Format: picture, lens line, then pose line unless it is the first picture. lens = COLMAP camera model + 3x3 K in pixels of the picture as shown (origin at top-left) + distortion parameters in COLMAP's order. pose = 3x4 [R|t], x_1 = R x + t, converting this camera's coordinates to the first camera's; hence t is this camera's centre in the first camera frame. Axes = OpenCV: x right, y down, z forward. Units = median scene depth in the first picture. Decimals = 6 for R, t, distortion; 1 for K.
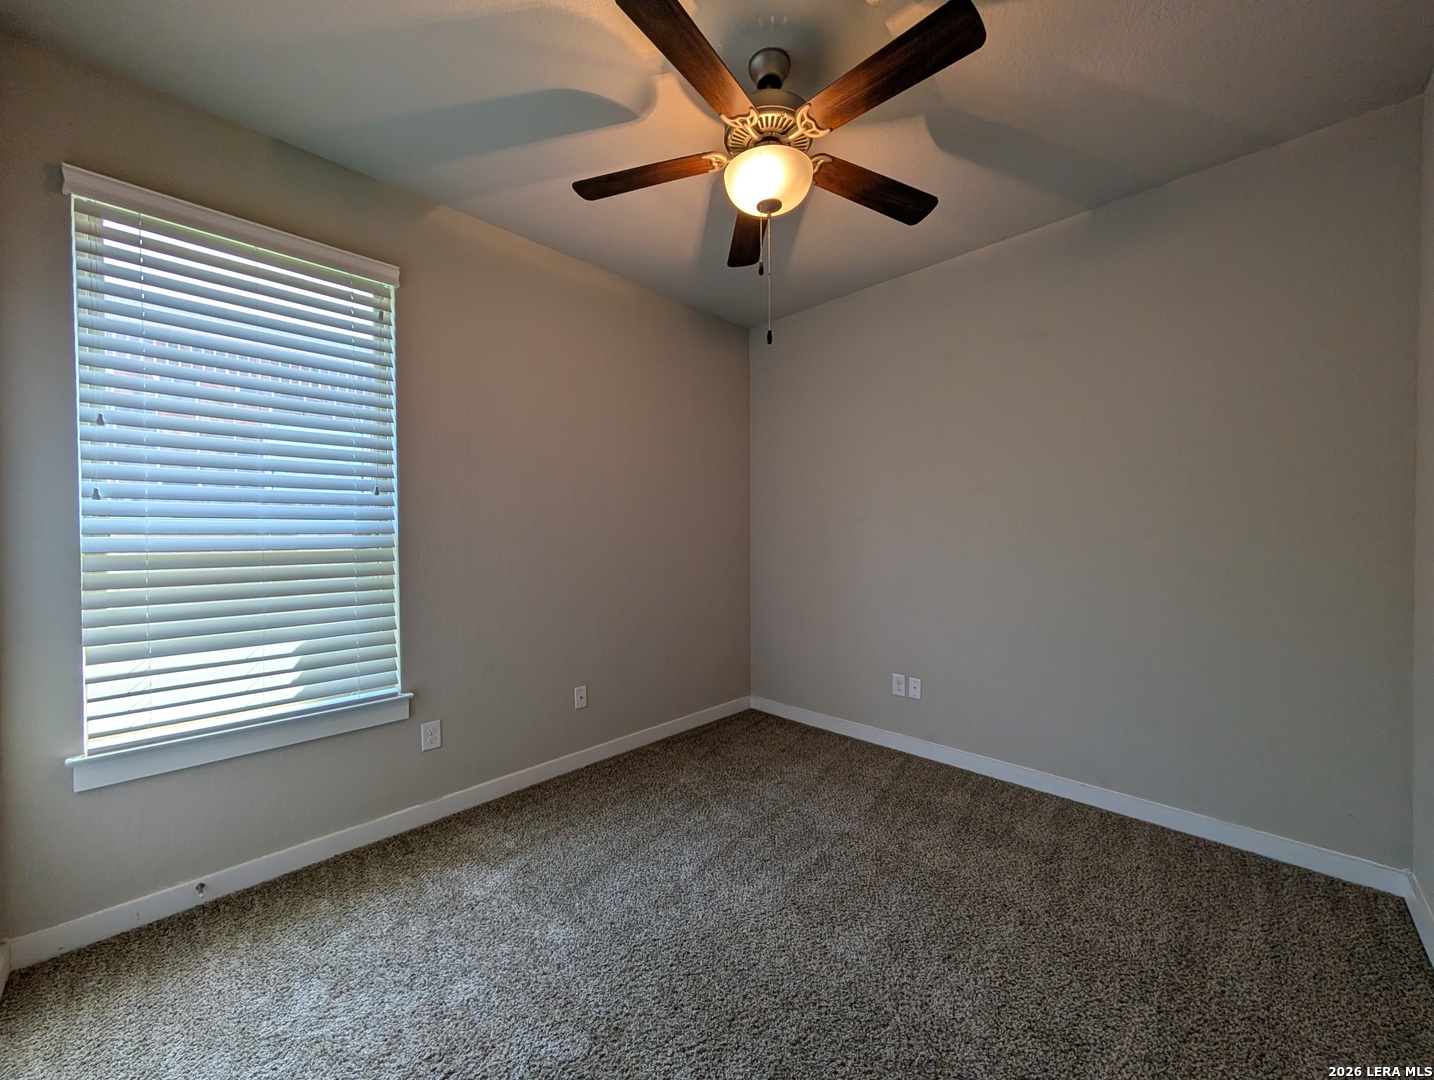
lens RADIAL K [[545.2, 0, 717.5], [0, 545.2, 534.7], [0, 0, 1]] dist [0.000398, 0.000322]
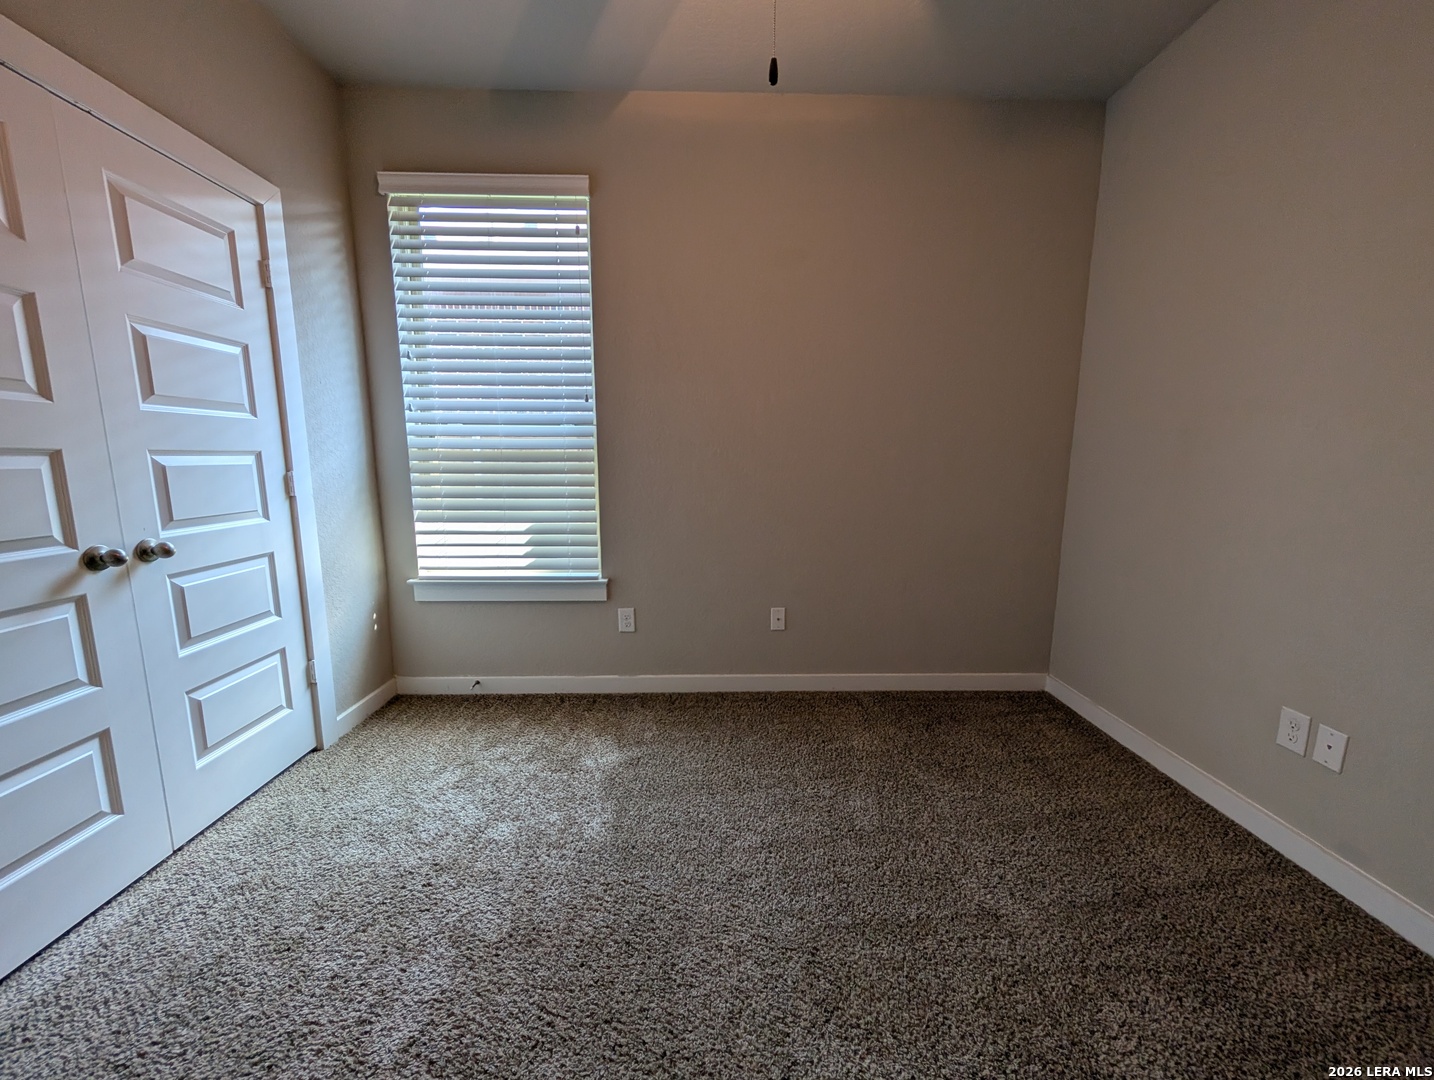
lens RADIAL K [[545.2, 0, 719.4], [0, 545.2, 536.8], [0, 0, 1]] dist [0.000398, 0.000322]
pose [[0.715089, 0.110786, -0.690199, 0.378786], [-0.010107, 0.988897, 0.148259, 0.031965], [0.698960, -0.099042, 0.708269, 0.369951]]
